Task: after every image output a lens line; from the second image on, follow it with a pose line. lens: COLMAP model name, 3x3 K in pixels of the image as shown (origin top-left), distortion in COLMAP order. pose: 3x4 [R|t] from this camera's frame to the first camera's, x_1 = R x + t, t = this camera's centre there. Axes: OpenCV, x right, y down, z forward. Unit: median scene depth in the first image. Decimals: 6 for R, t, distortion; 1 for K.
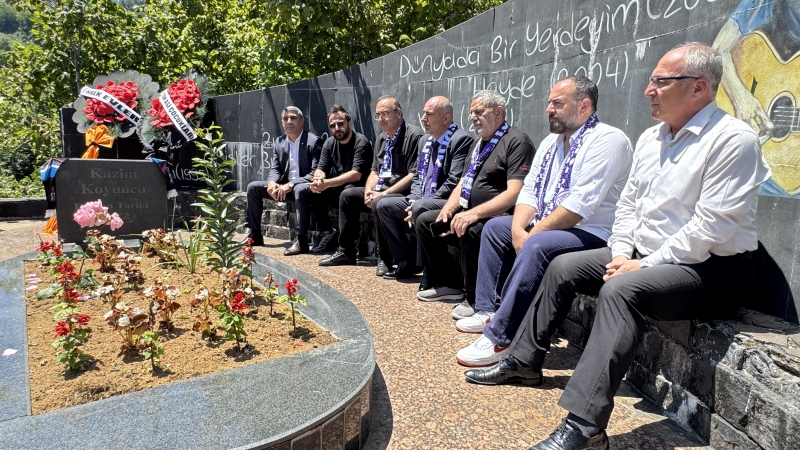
lens RADIAL K [[495.3, 0, 400.0], [0, 495.3, 225.0], [0, 0, 1]] dist [0.000809, 0.001390]
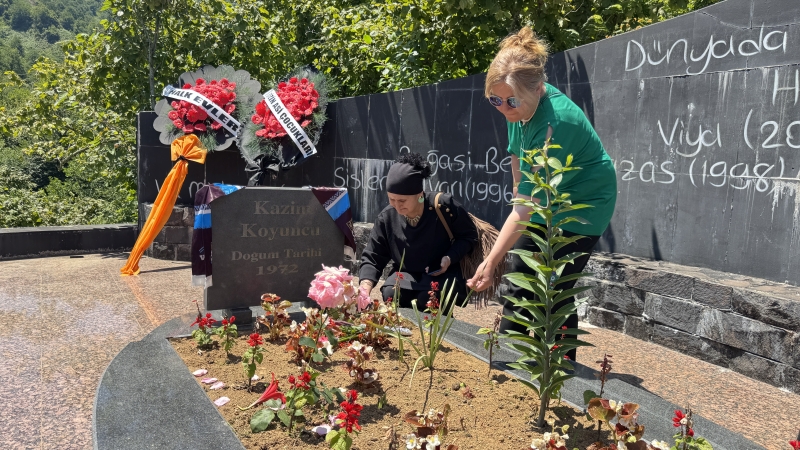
lens RADIAL K [[563.4, 0, 400.0], [0, 563.4, 225.0], [0, 0, 1]] dist [0.116891, -0.139035]
pose [[0.997485, 0.018602, -0.068389, -0.211889], [-0.021380, 0.998966, -0.040124, -0.030414], [0.067572, 0.041485, 0.996852, 0.132167]]
